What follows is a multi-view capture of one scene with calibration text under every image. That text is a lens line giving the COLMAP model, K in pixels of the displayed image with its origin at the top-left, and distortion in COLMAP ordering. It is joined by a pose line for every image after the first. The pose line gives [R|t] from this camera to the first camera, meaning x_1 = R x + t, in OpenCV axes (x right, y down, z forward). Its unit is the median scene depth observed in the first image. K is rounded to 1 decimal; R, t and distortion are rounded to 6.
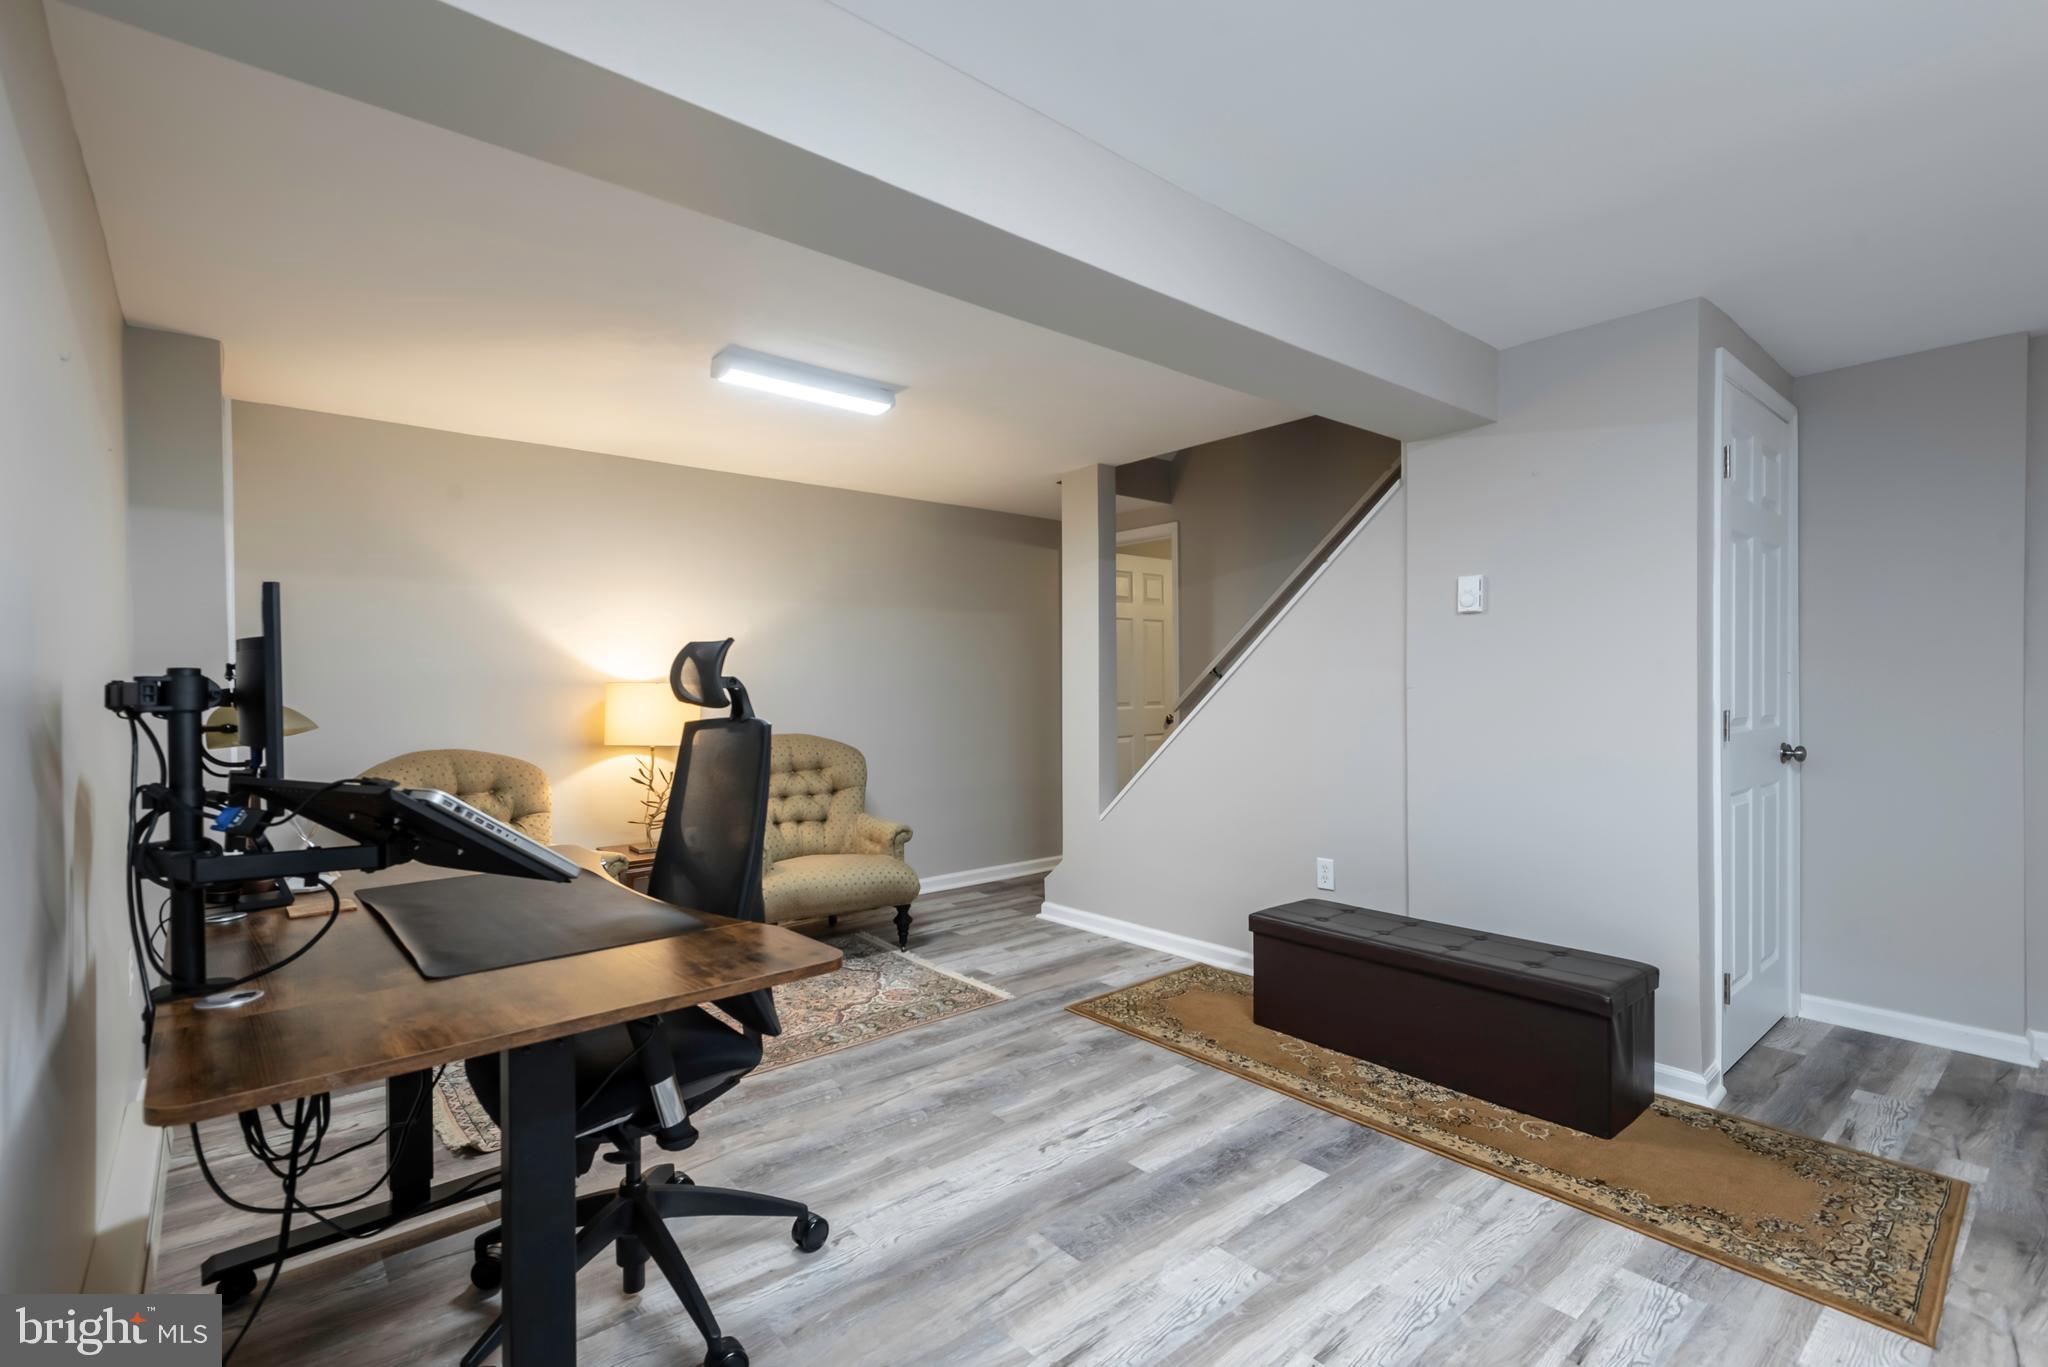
lens RADIAL K [[929.4, 0, 1032.9], [0, 929.4, 701.1], [0, 0, 1]] dist [0.024605, -0.003119]
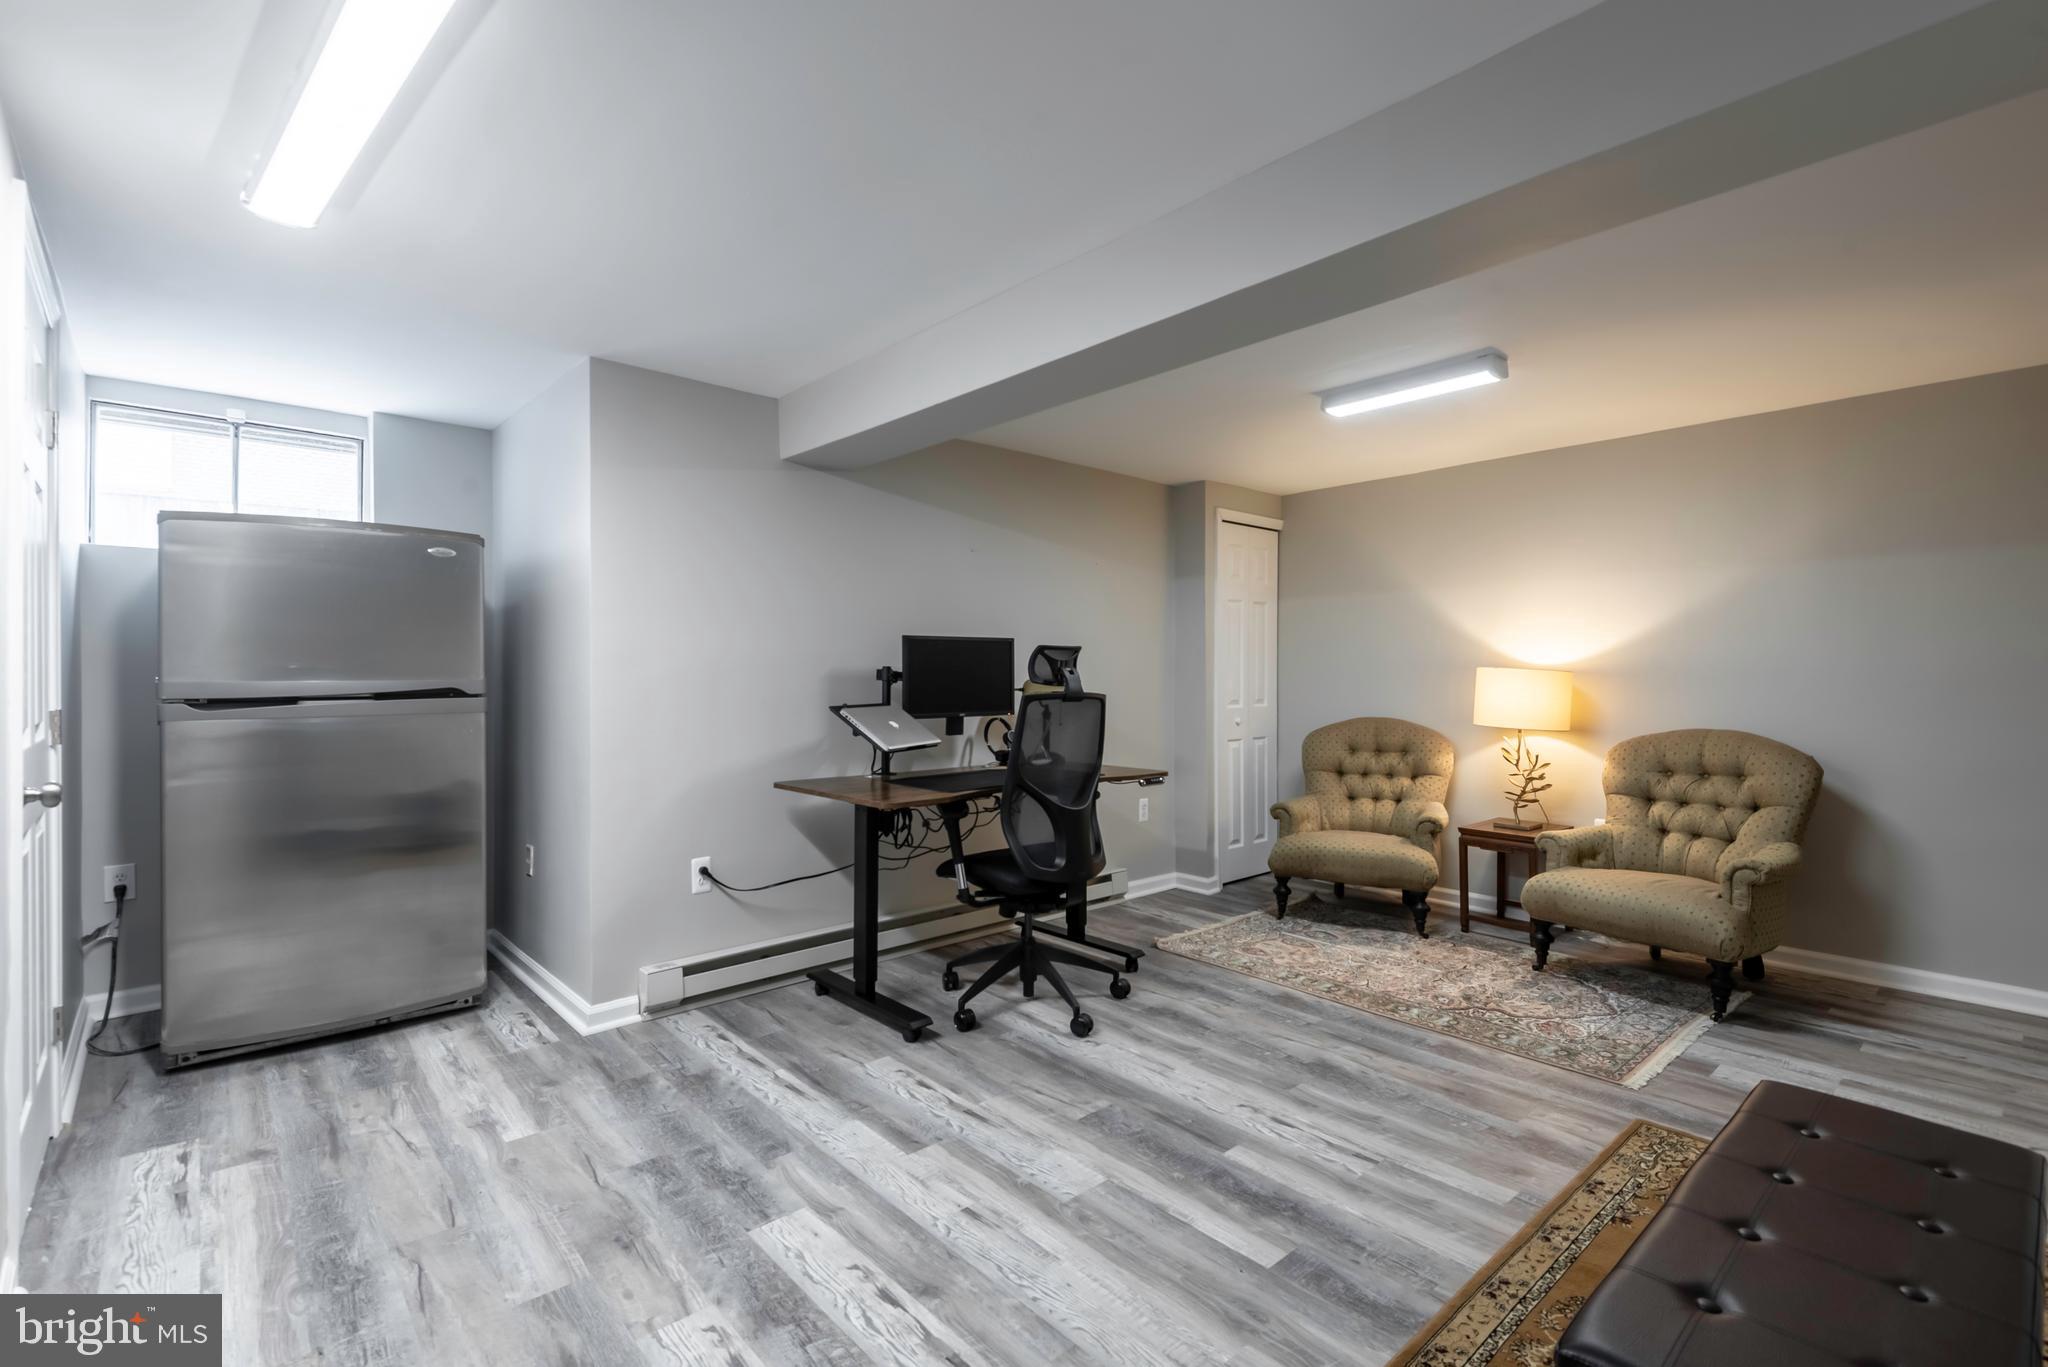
lens RADIAL K [[929.4, 0, 1015.6], [0, 929.4, 668.1], [0, 0, 1]] dist [0.024605, -0.003119]
pose [[0.014540, 0.002315, -0.999892, 0.926387], [-0.016409, 0.999863, 0.002077, -0.017064], [0.999760, 0.016377, 0.014576, 0.615525]]
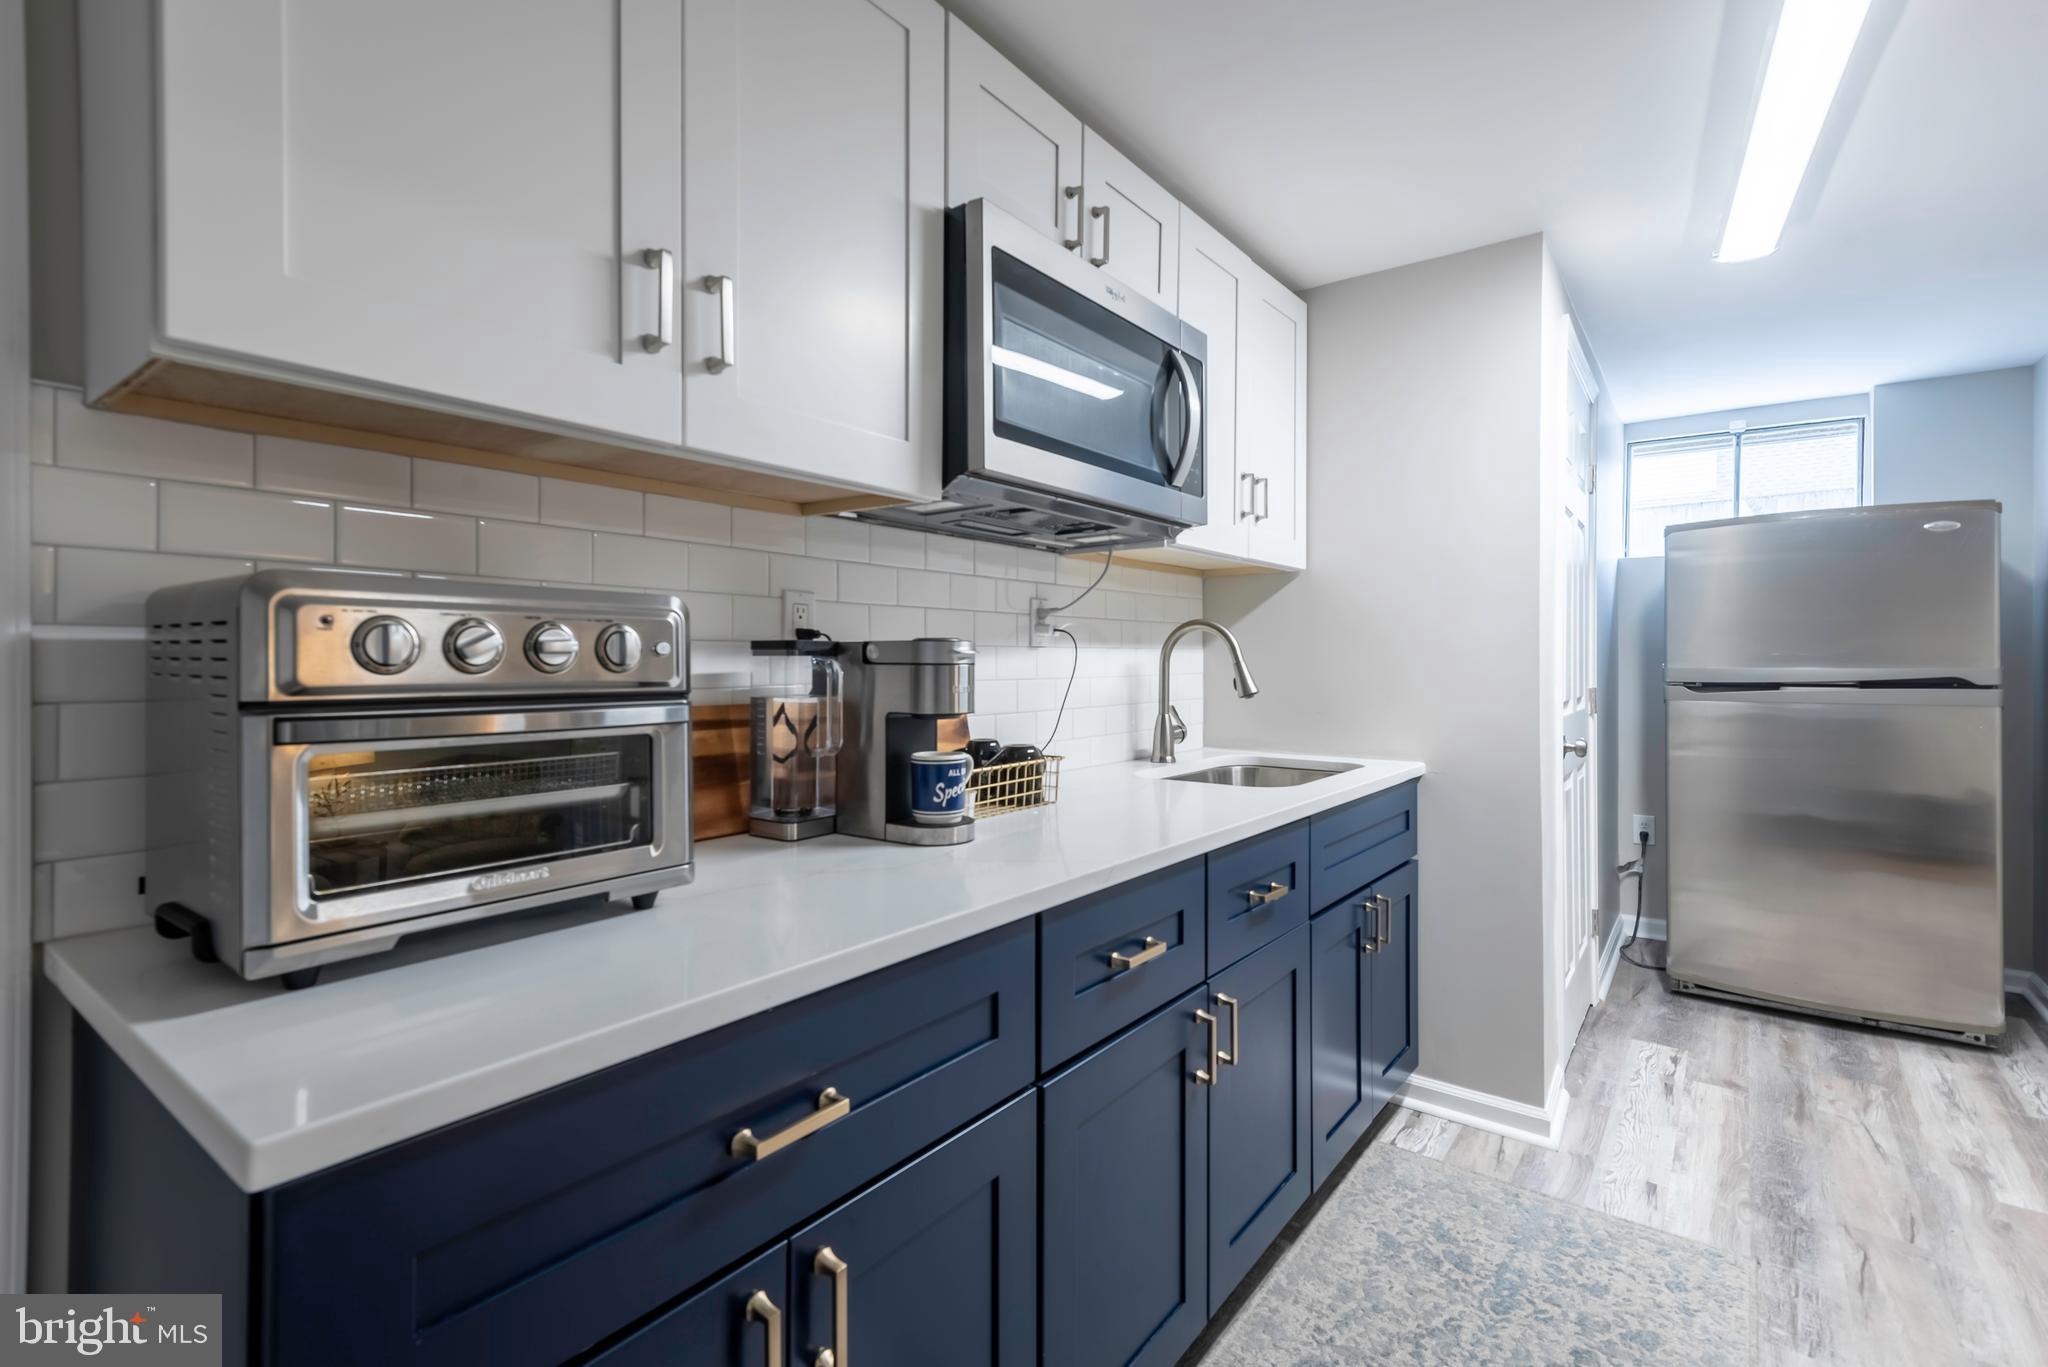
lens RADIAL K [[929.4, 0, 1018.2], [0, 929.4, 676.6], [0, 0, 1]] dist [0.024605, -0.003119]
pose [[-0.977374, 0.008698, -0.211339, 0.977396], [0.000803, 0.999300, 0.037412, -0.019573], [0.211516, 0.036396, -0.976697, 0.728726]]
